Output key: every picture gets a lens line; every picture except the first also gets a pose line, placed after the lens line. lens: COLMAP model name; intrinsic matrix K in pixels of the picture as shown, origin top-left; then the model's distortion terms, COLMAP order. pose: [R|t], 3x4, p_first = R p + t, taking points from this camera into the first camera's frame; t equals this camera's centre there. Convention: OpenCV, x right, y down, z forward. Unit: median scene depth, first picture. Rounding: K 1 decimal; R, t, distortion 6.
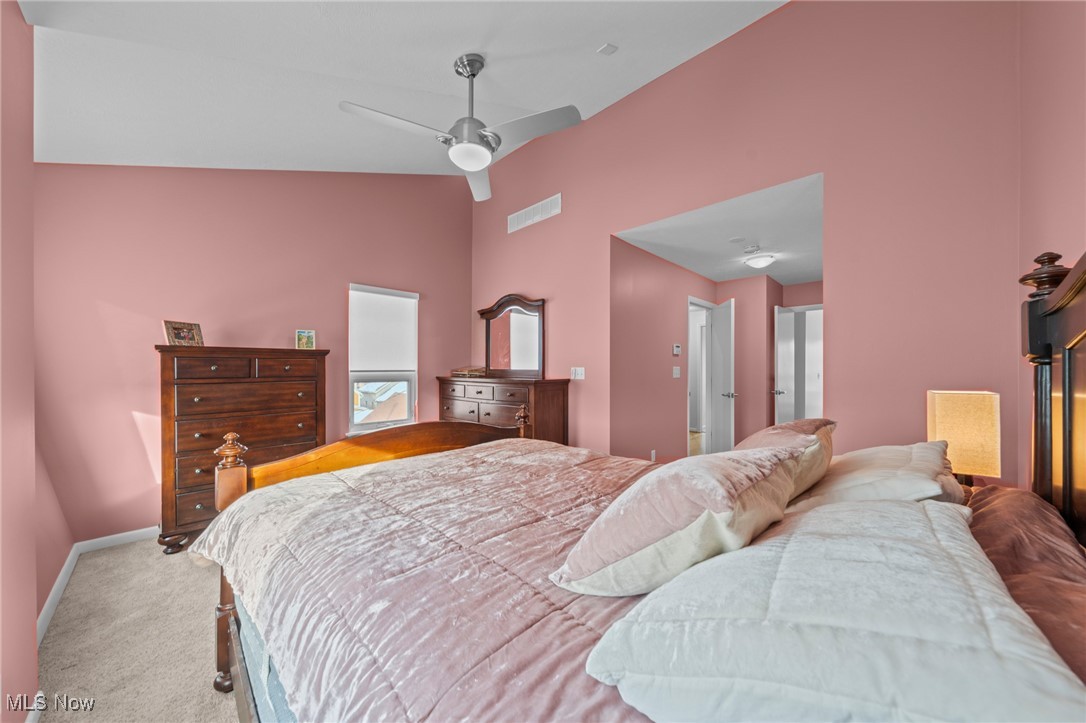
lens RADIAL K [[371.4, 0, 541.0], [0, 371.4, 366.5], [0, 0, 1]] dist [-0.000686, 0.000138]
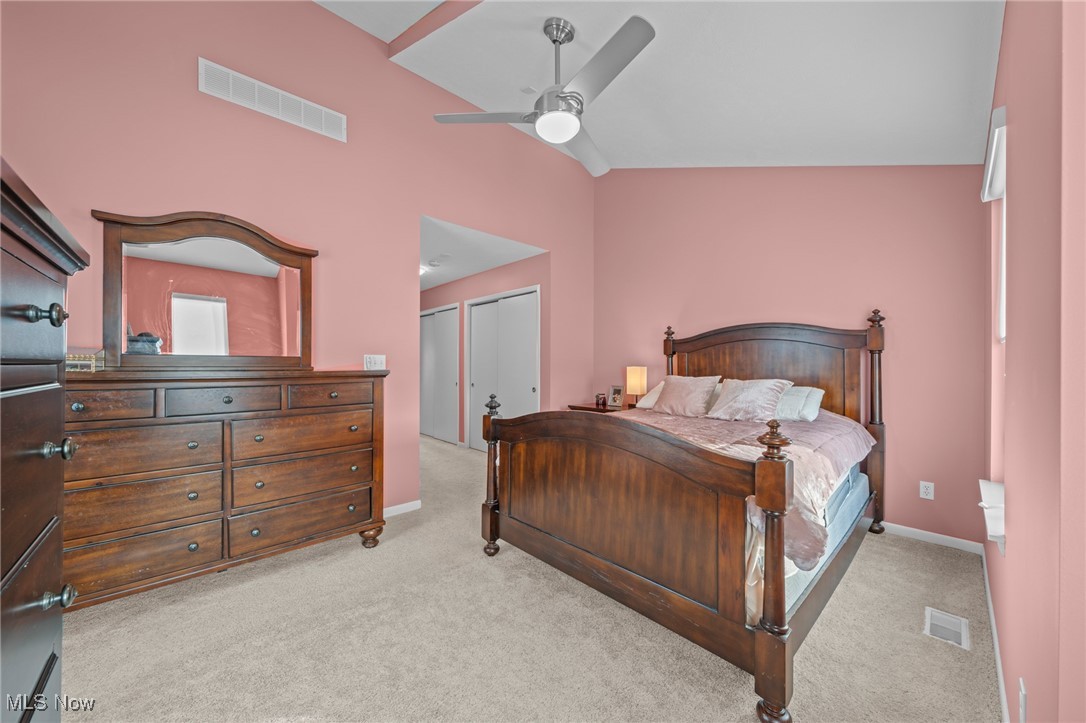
lens RADIAL K [[388.4, 0, 541.5], [0, 388.4, 364.1], [0, 0, 1]] dist [0.000417, 0.000176]
pose [[0.045466, 0.005253, 0.998952, -0.666405], [-0.002863, 0.999983, -0.005128, 0.022837], [-0.998962, -0.002627, 0.045480, 0.559232]]
